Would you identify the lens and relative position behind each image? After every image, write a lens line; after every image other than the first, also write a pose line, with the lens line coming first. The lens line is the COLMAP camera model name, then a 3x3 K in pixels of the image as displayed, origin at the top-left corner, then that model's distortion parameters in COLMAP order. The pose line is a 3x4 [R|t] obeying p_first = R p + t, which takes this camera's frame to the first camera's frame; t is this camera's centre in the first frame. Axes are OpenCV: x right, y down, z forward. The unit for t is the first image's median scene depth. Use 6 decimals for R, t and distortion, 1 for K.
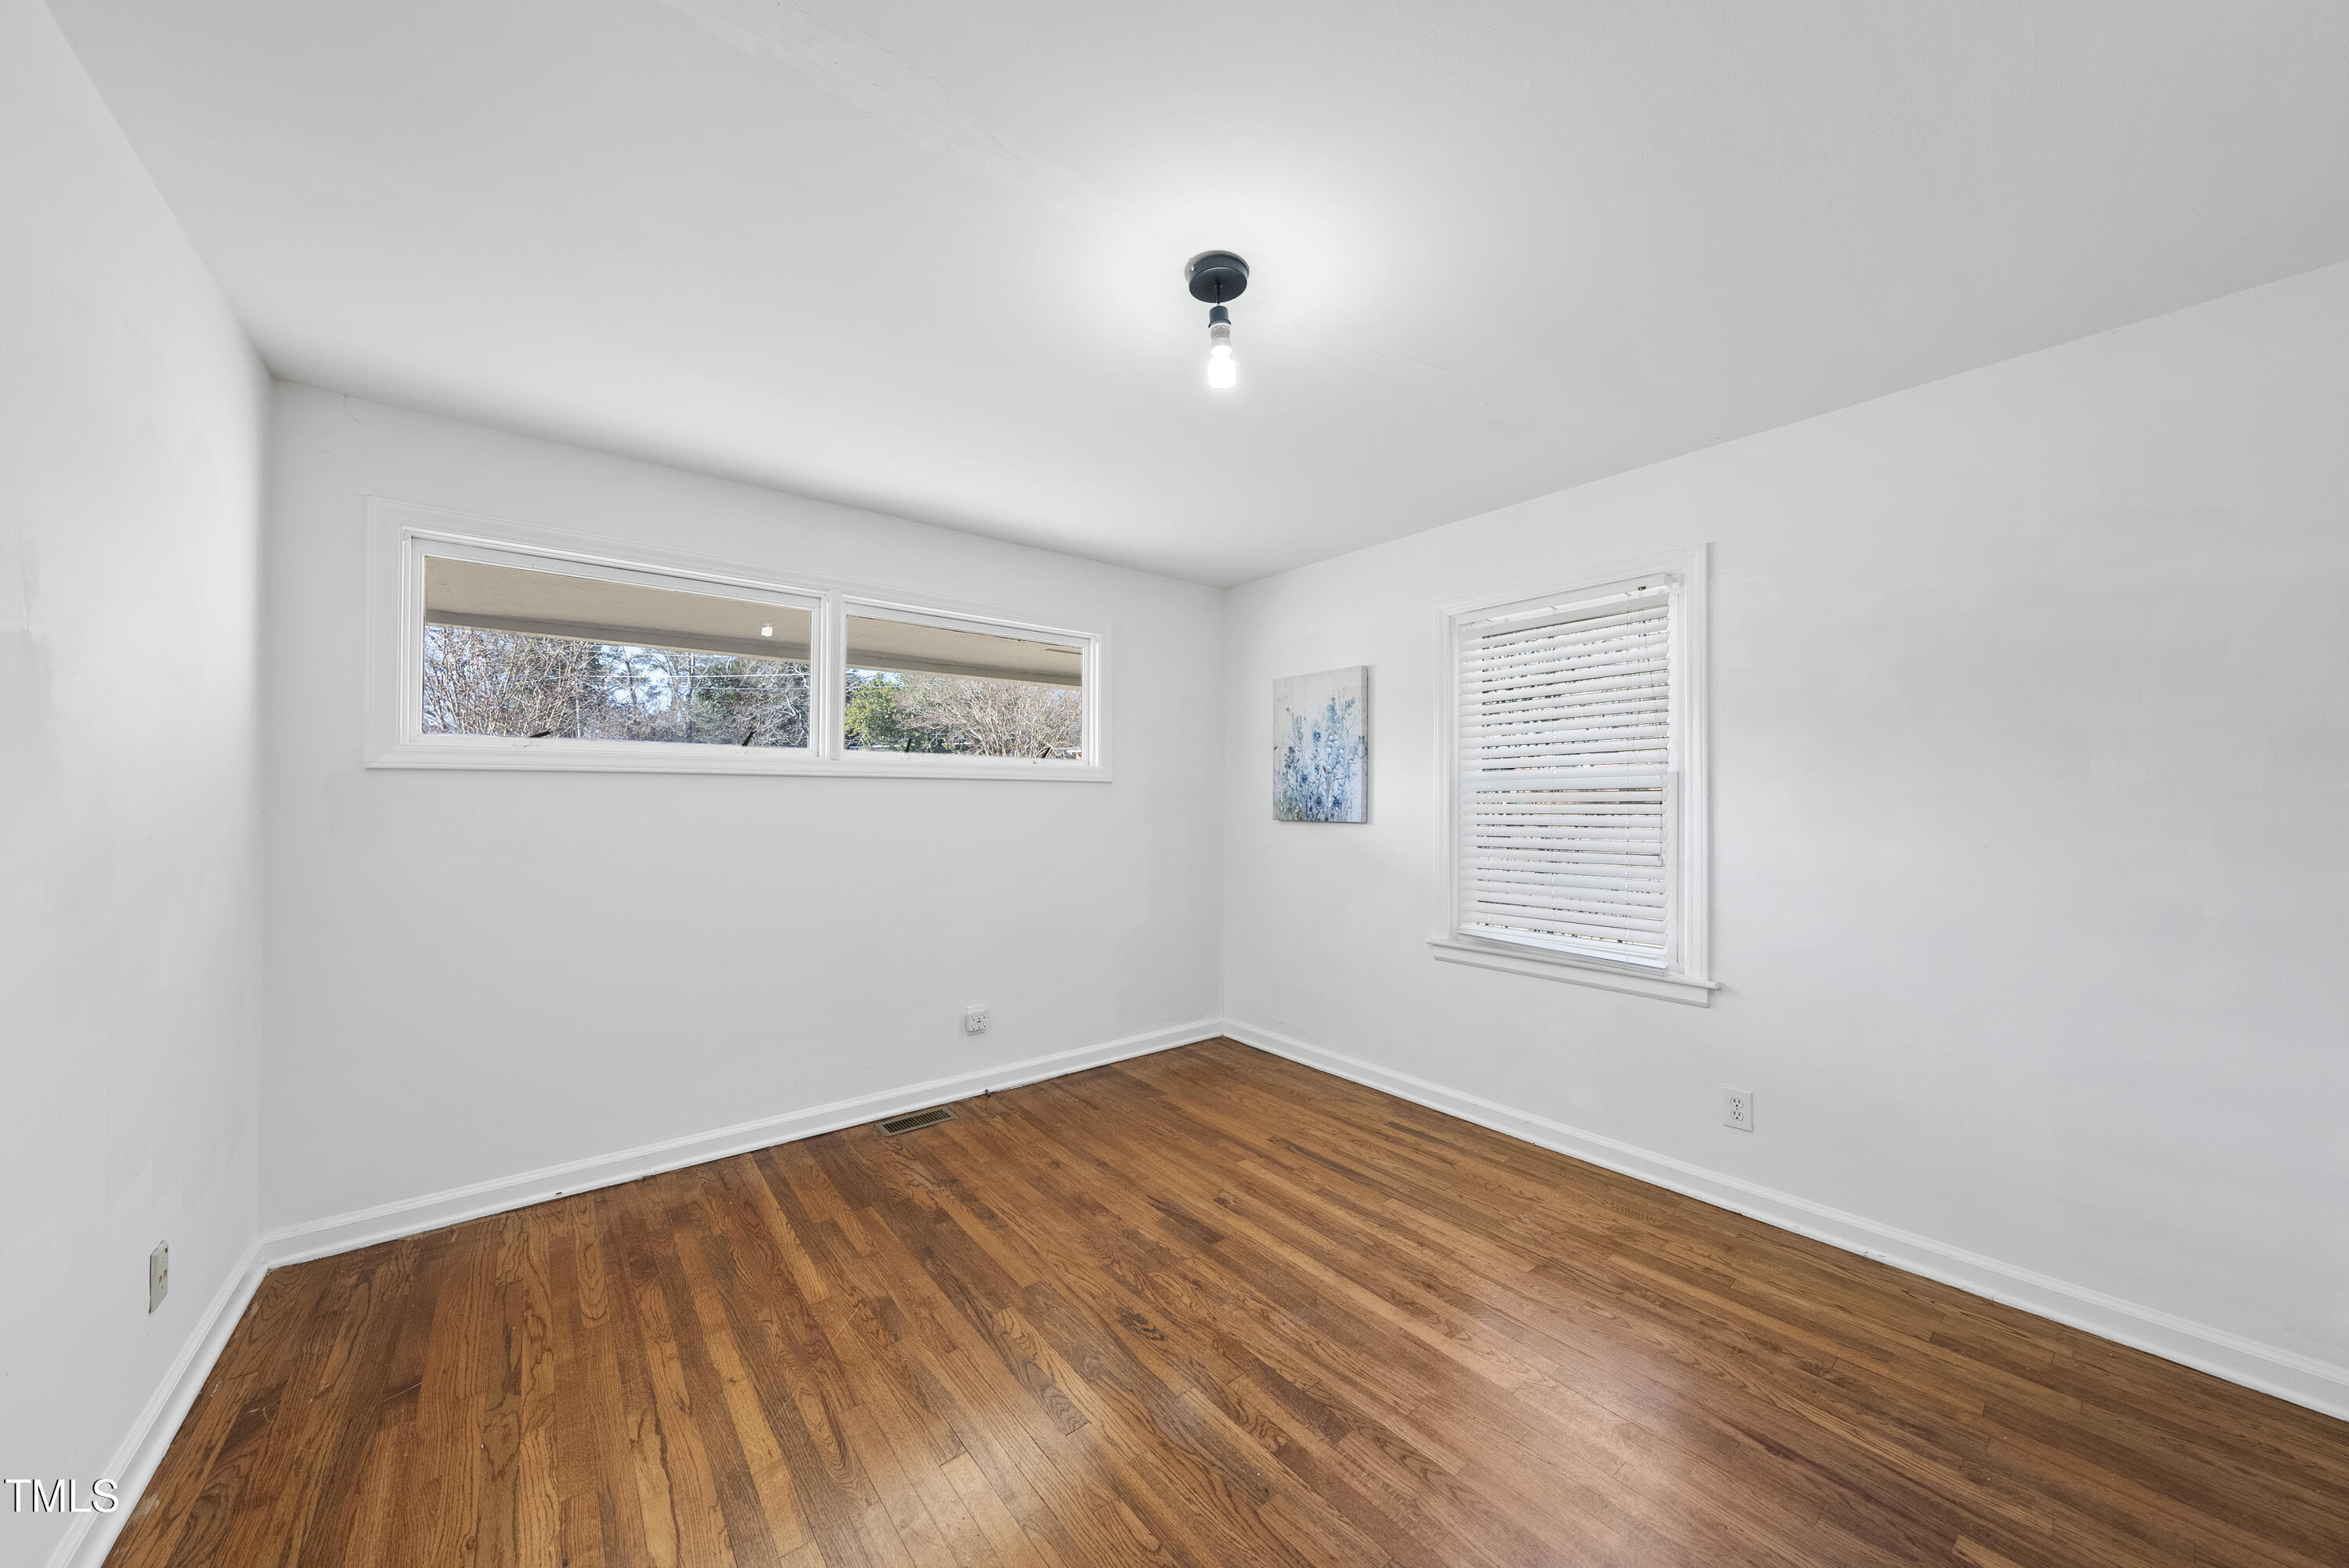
lens RADIAL K [[802.3, 0, 1174.8], [0, 802.3, 780.9], [0, 0, 1]] dist [-0.004380, -0.000118]
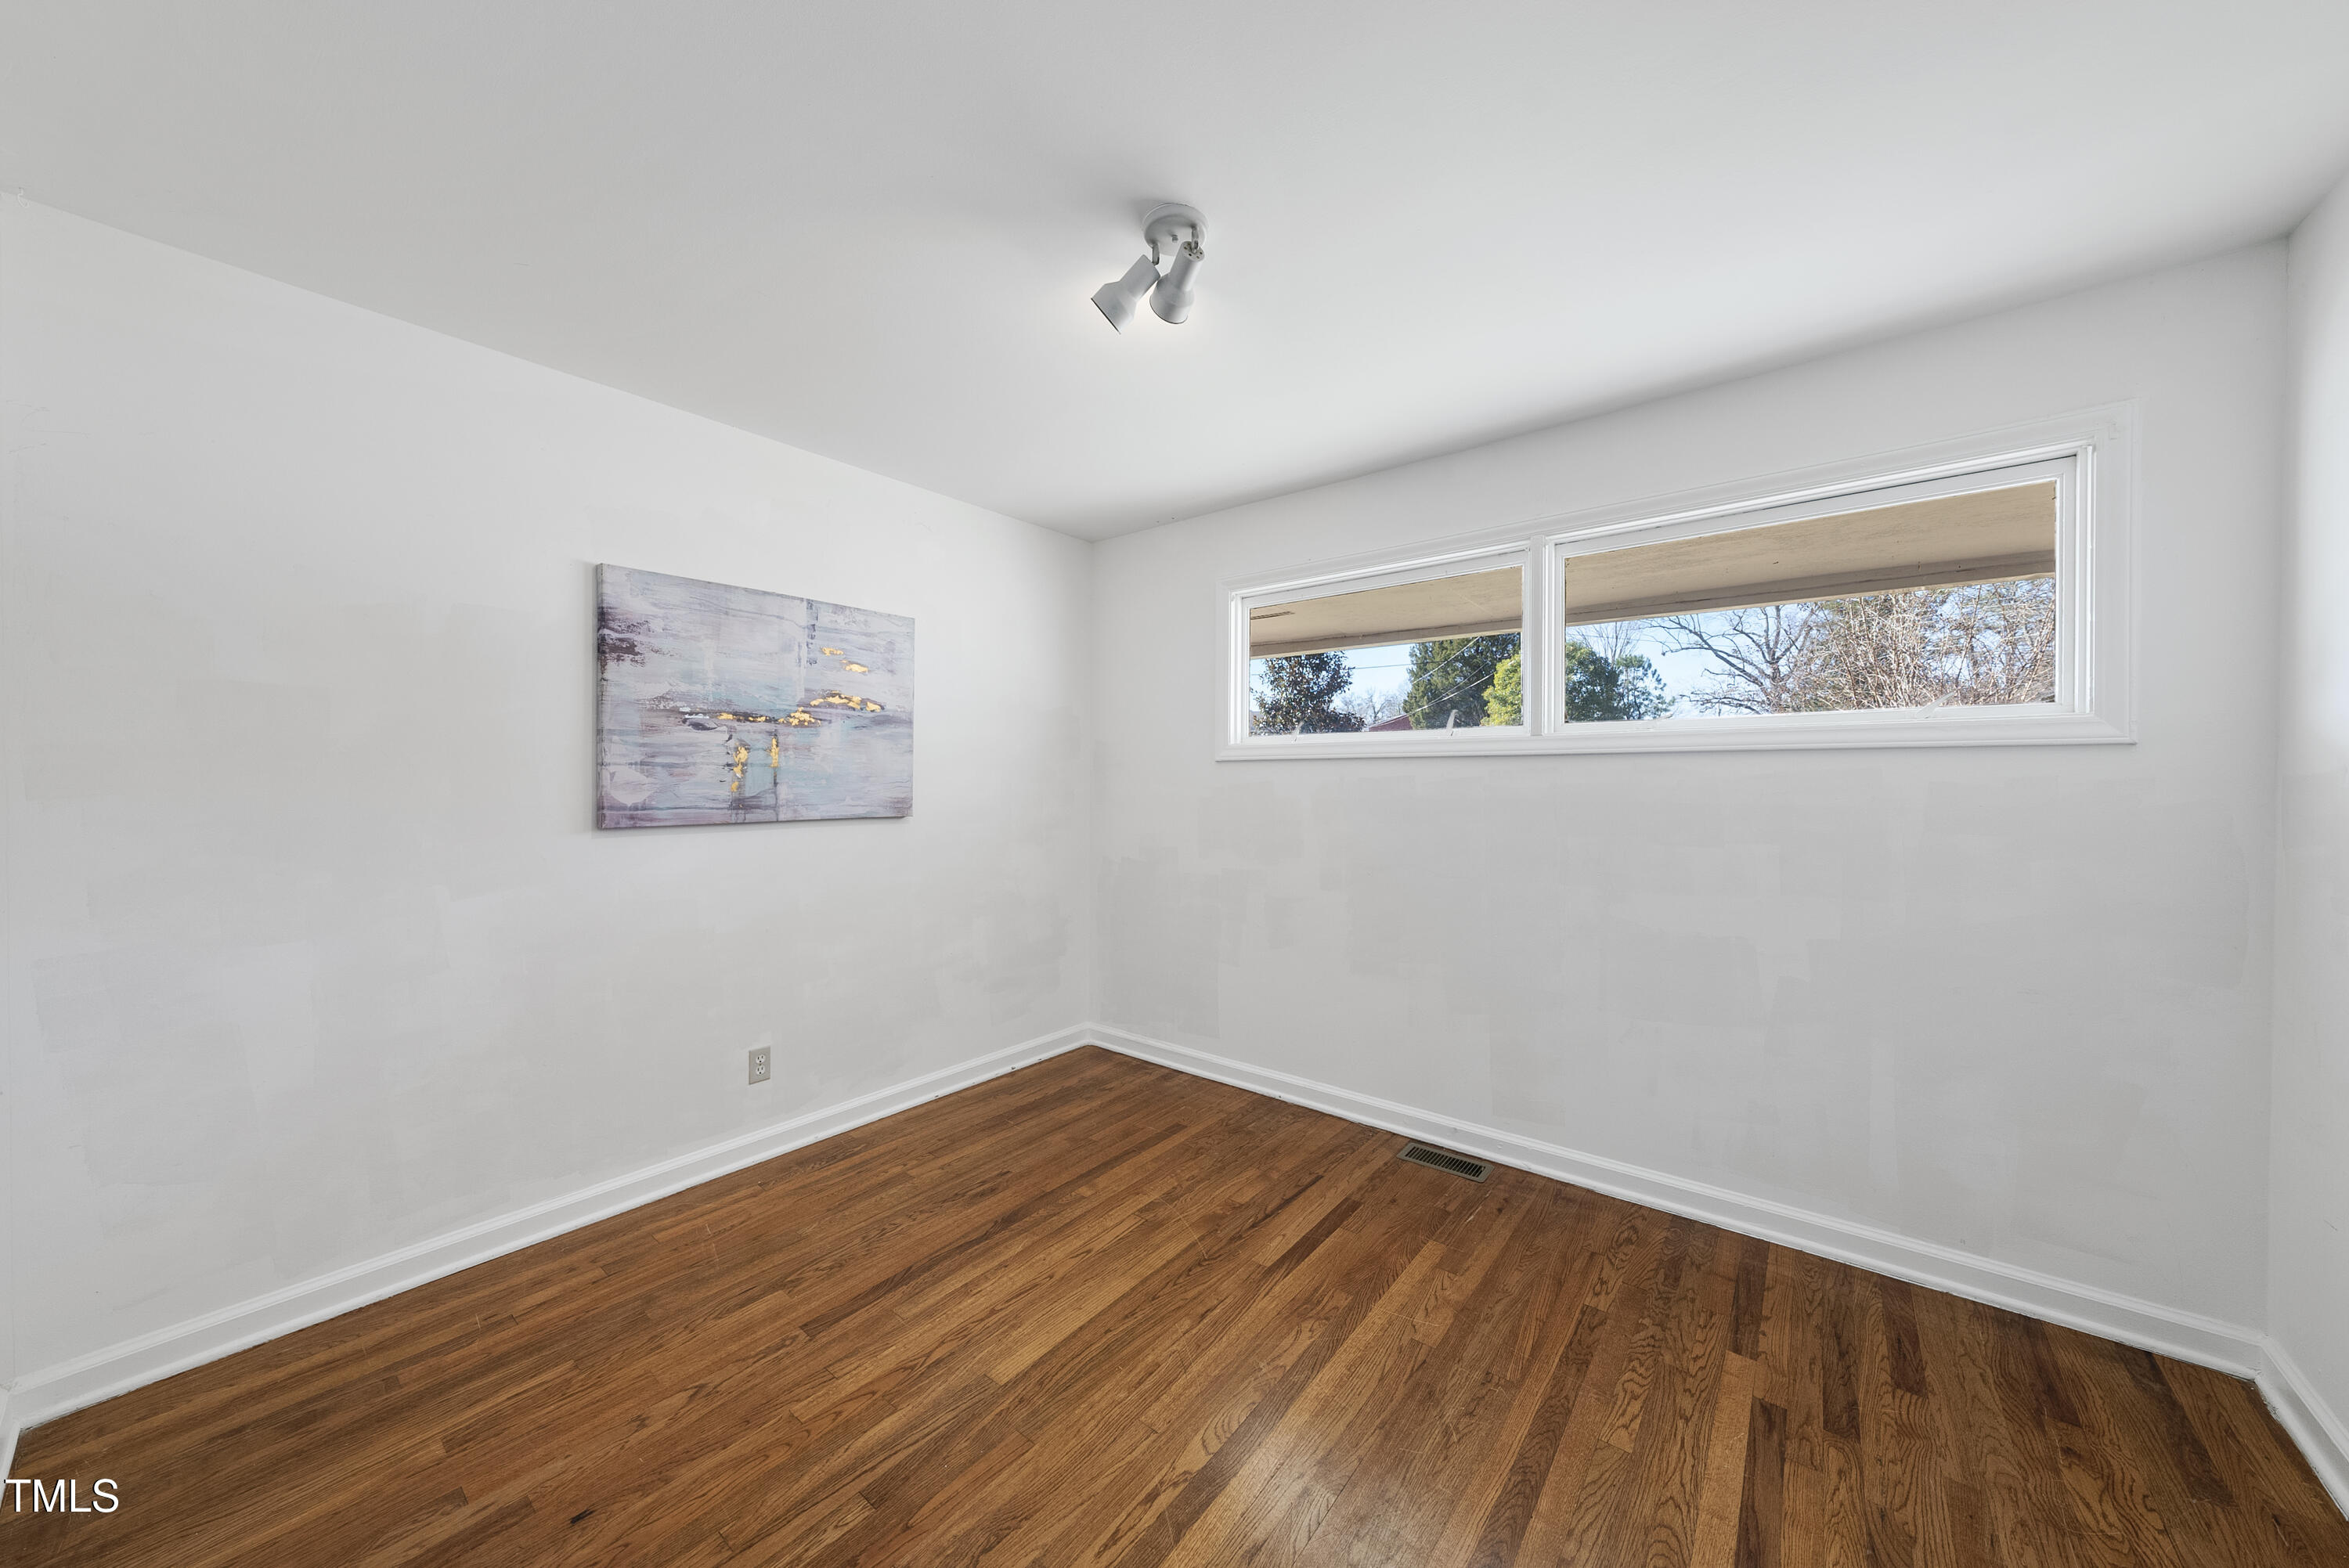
lens RADIAL K [[802.3, 0, 1174.8], [0, 802.3, 780.9], [0, 0, 1]] dist [-0.004380, -0.000118]
pose [[0.226949, 0.015111, -0.973789, 0.340031], [0.026794, 0.999404, 0.021753, -0.009932], [0.973538, -0.031029, 0.226409, 0.405510]]
